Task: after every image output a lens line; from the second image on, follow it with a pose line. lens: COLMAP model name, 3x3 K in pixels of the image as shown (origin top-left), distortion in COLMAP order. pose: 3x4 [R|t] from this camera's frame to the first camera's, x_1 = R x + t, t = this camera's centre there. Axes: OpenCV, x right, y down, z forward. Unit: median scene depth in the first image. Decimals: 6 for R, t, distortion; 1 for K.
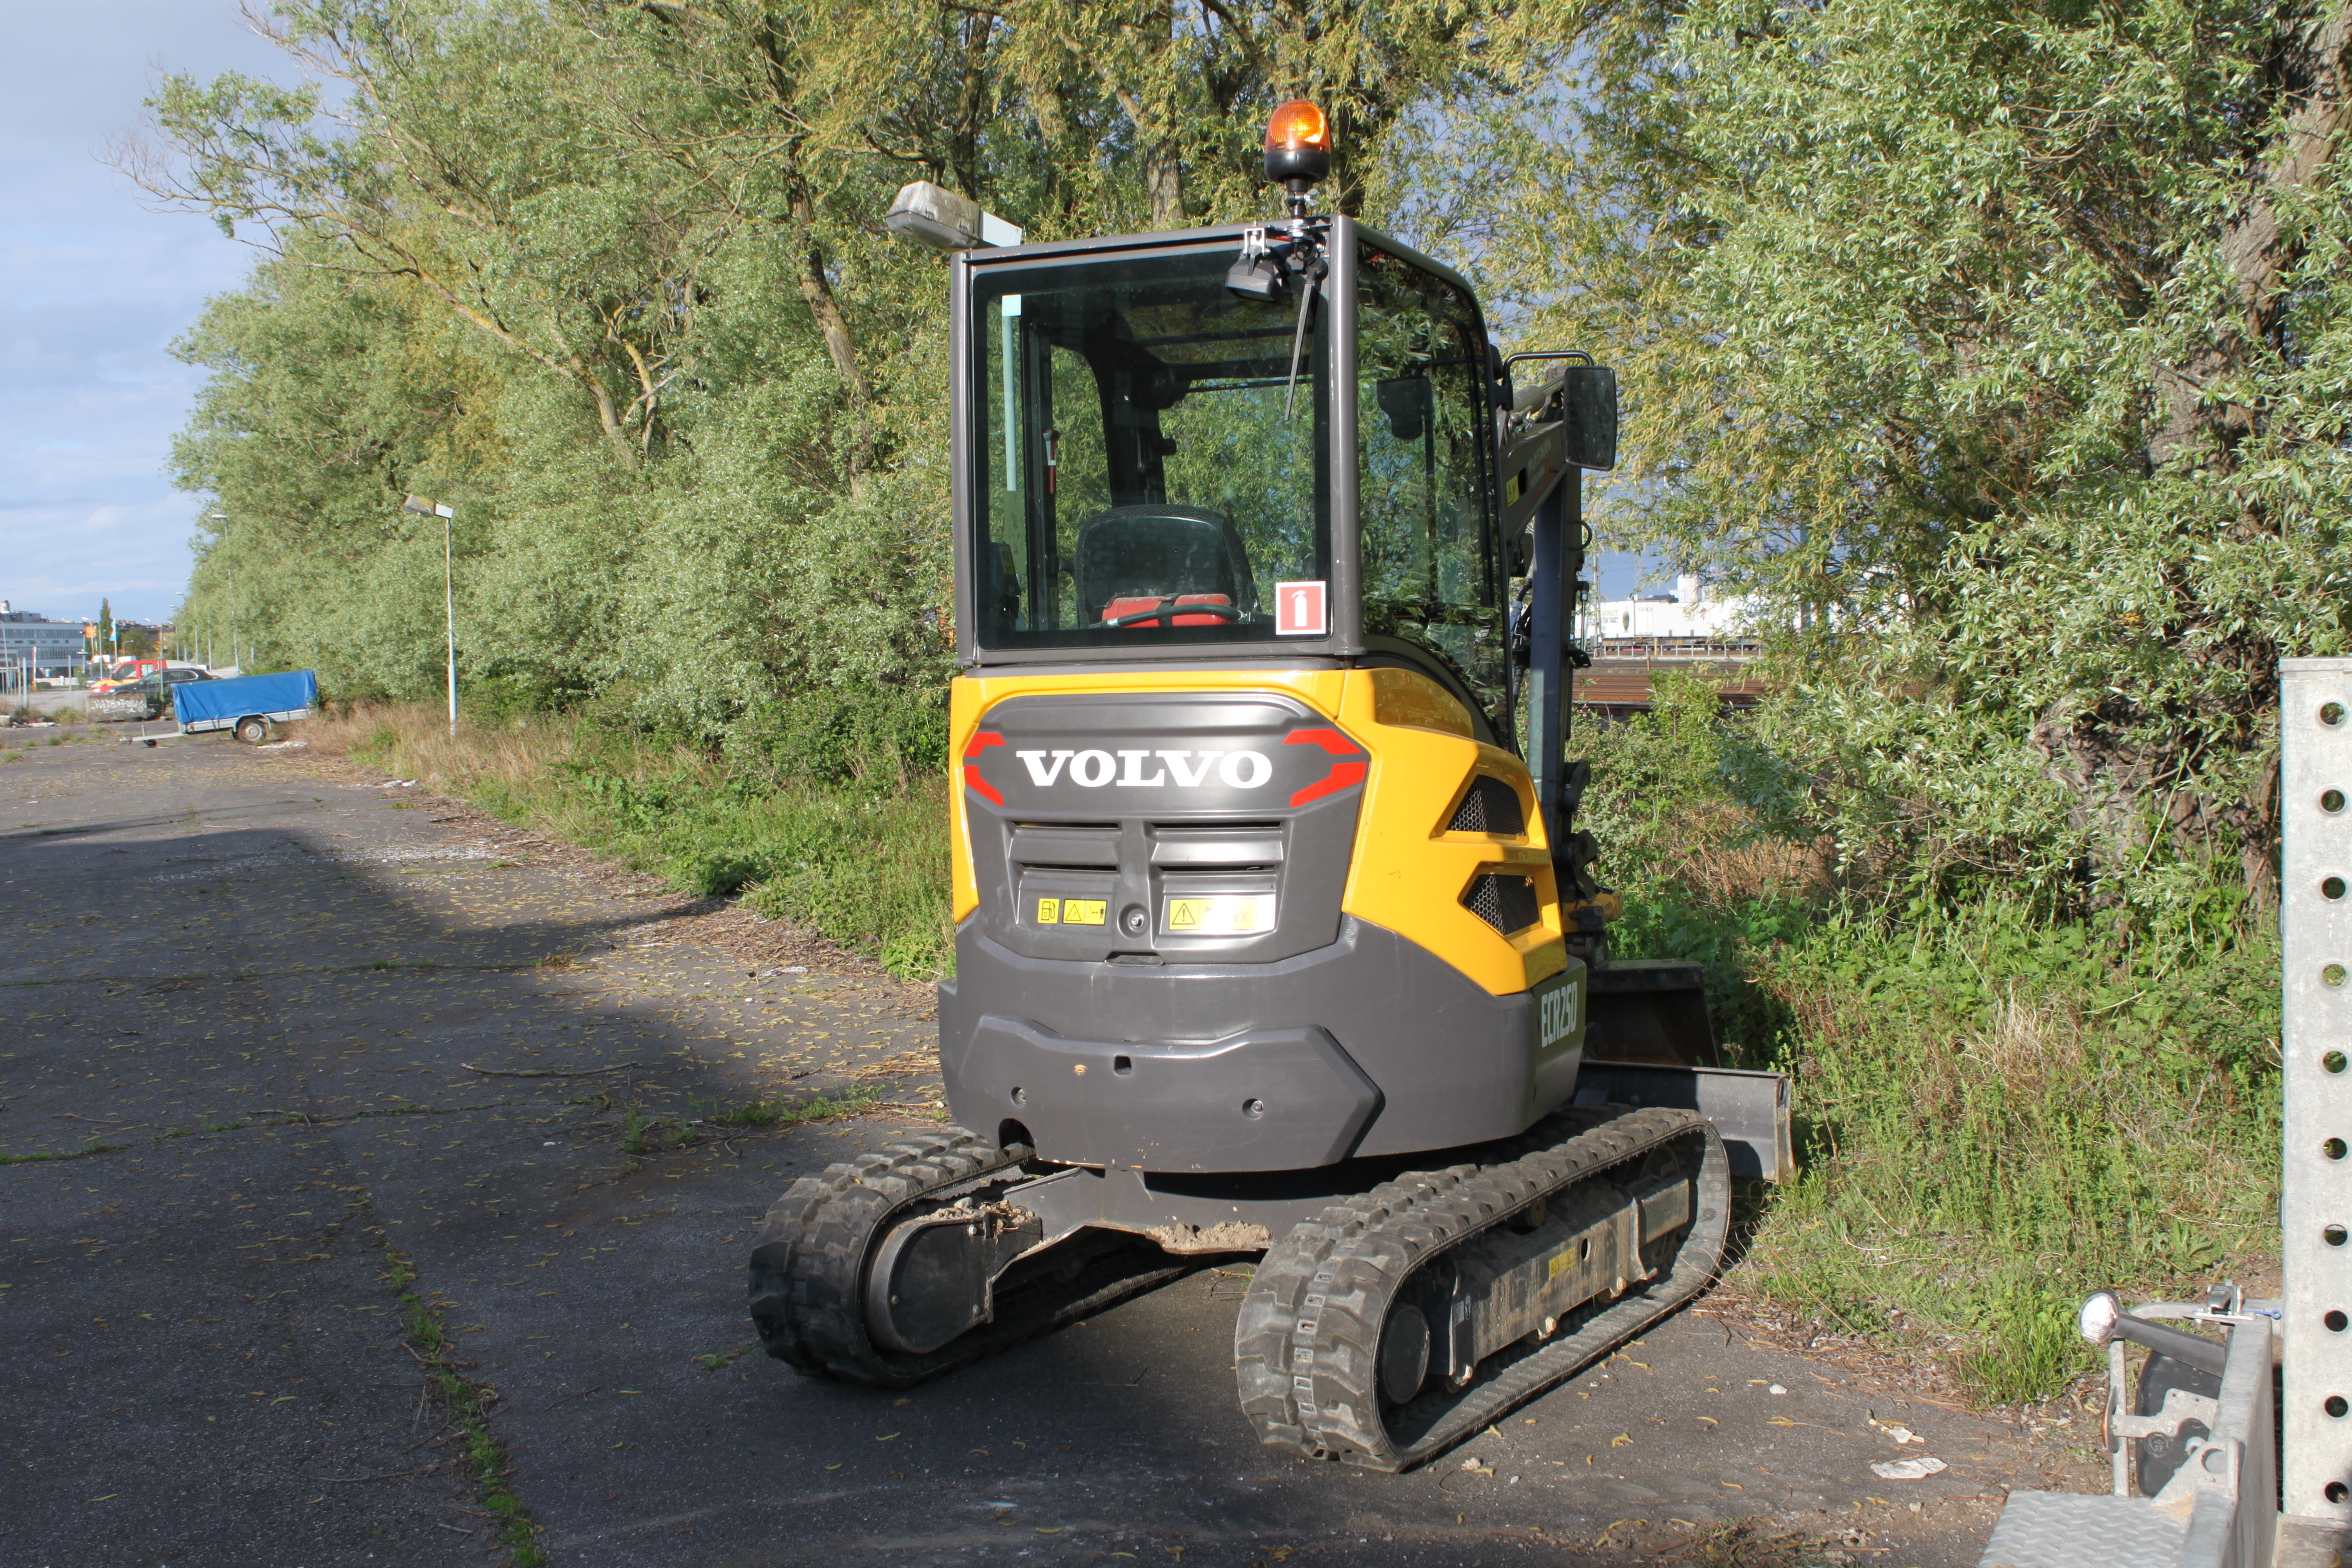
lens RADIAL K [[2775.6, 0, 1176.0], [0, 2775.6, 784.0], [0, 0, 1]] dist [-0.021775, 0.000834]
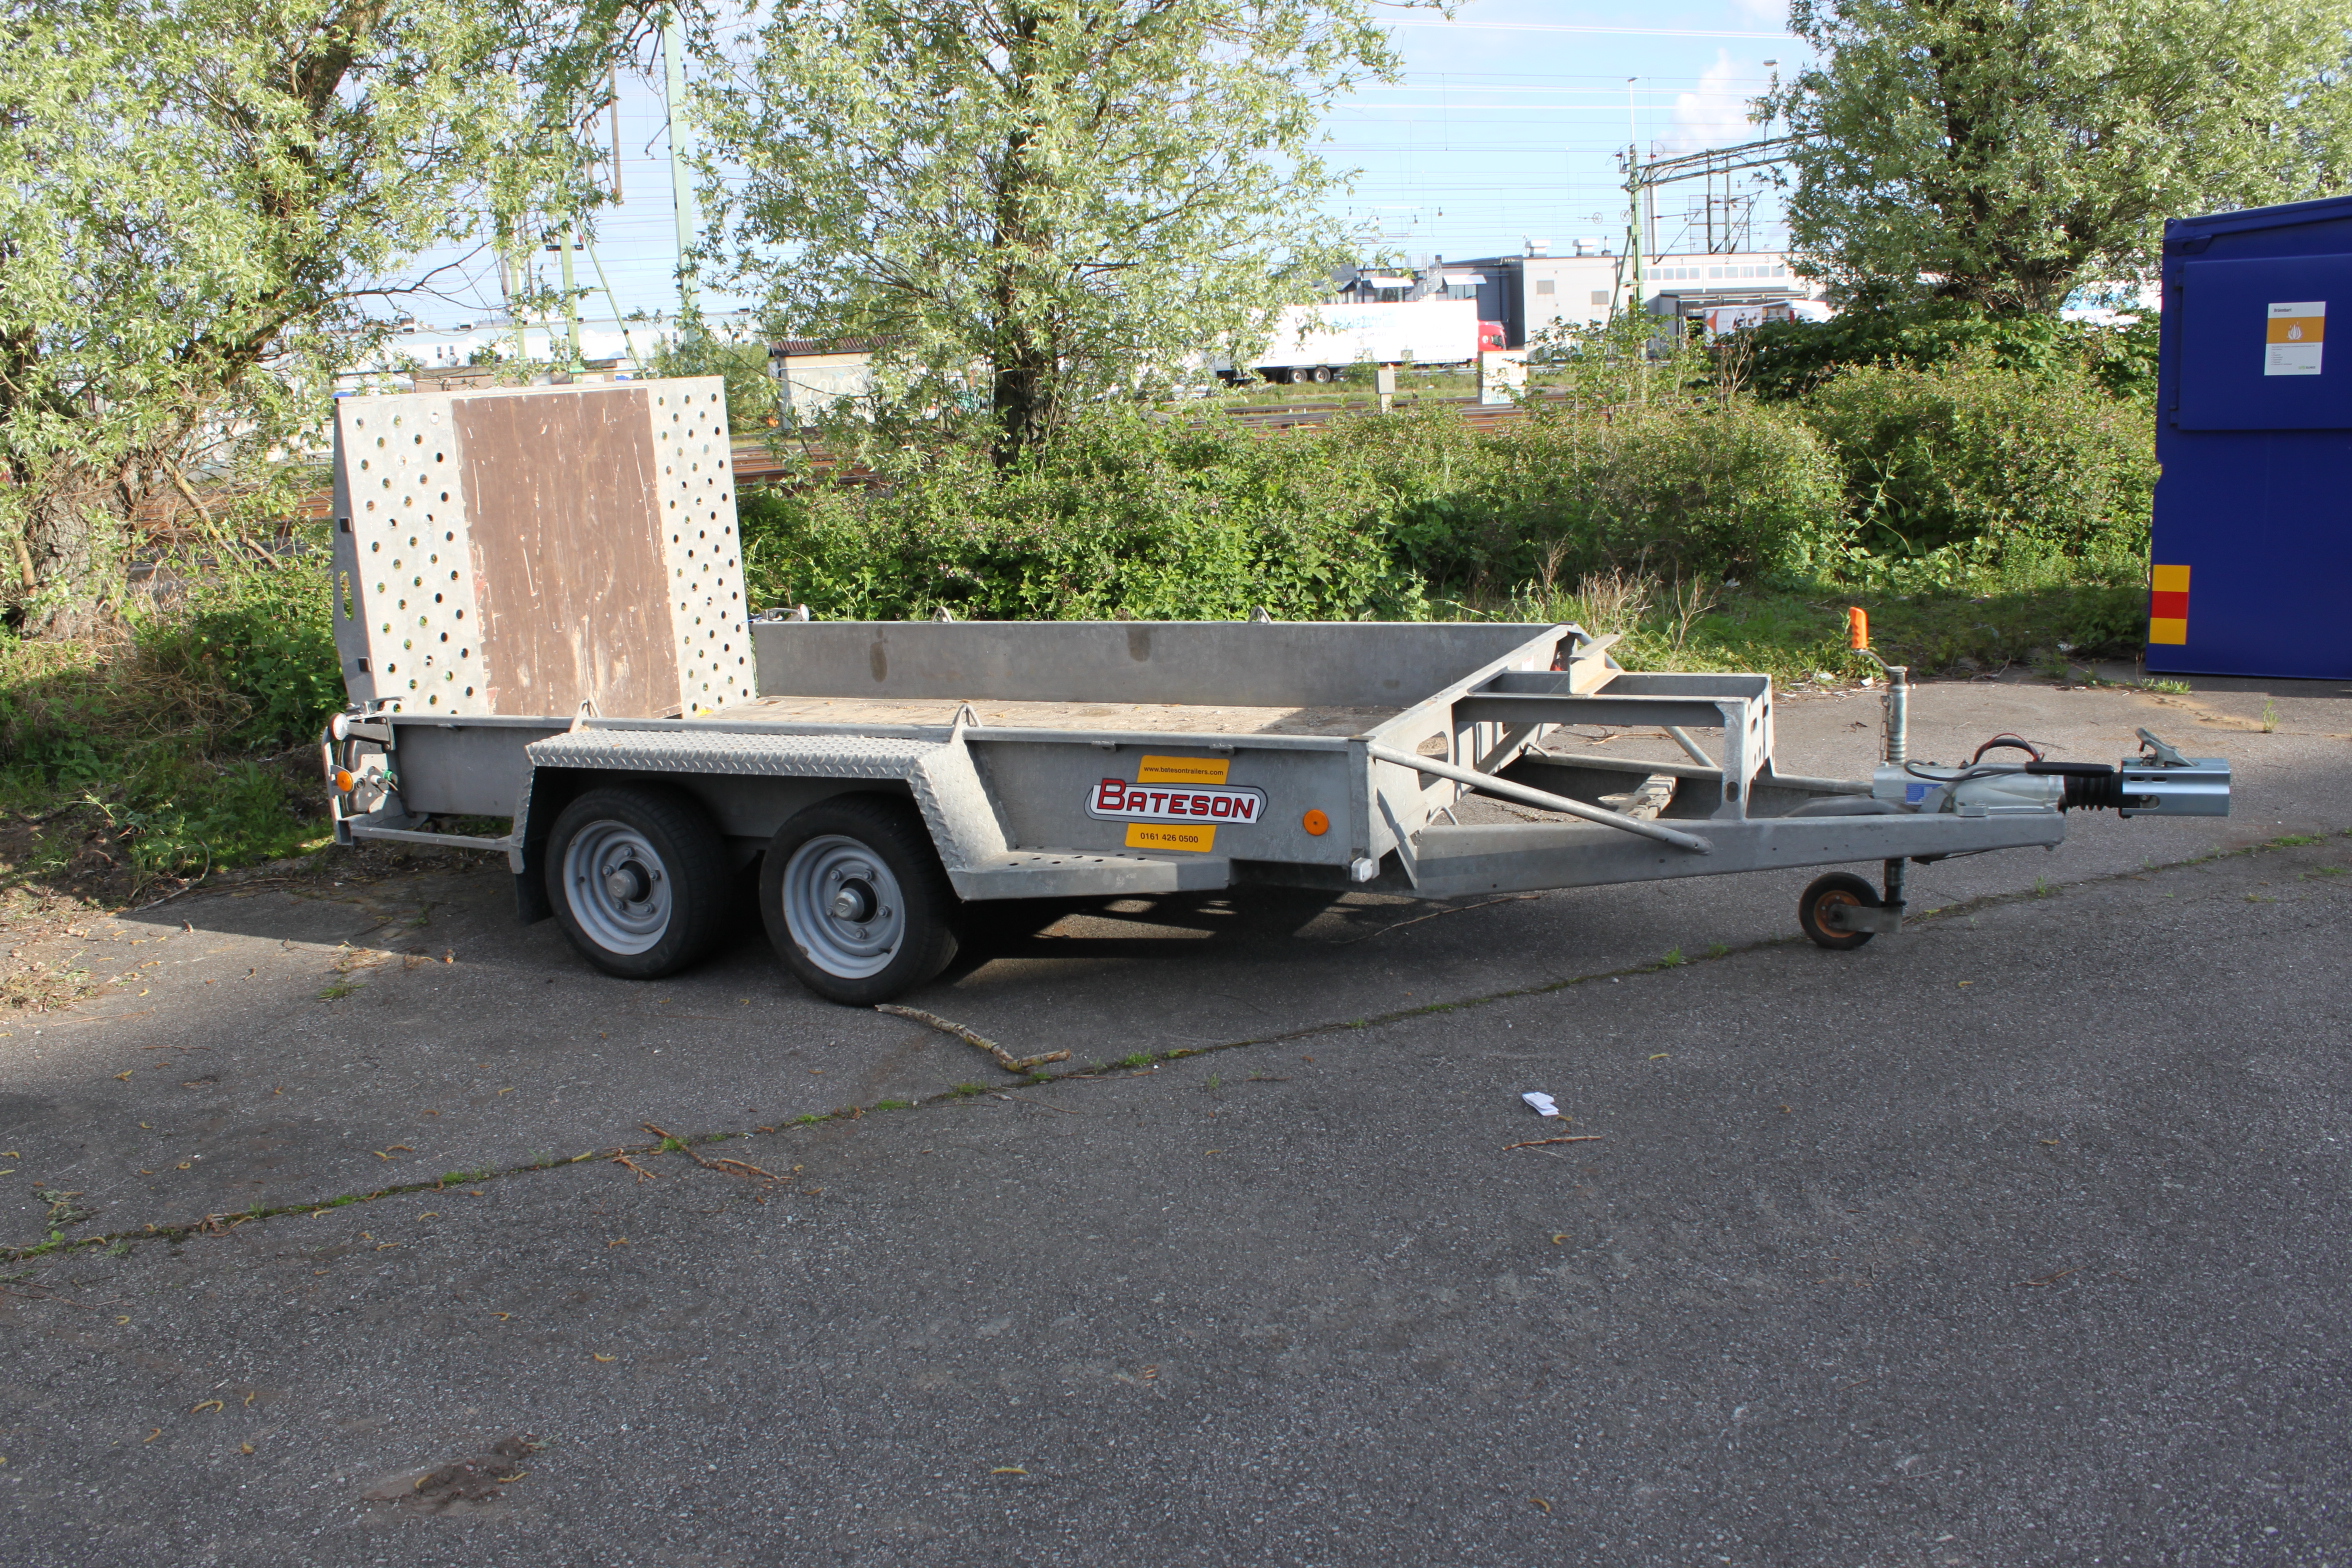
lens RADIAL K [[1995.5, 0, 1176.0], [0, 1995.5, 784.0], [0, 0, 1]] dist [-0.163956, 0.114863]
pose [[-0.040720, -0.171336, 0.984371, -0.739185], [0.101859, 0.979343, 0.174675, 0.034632], [-0.993965, 0.107380, -0.022427, 0.298245]]
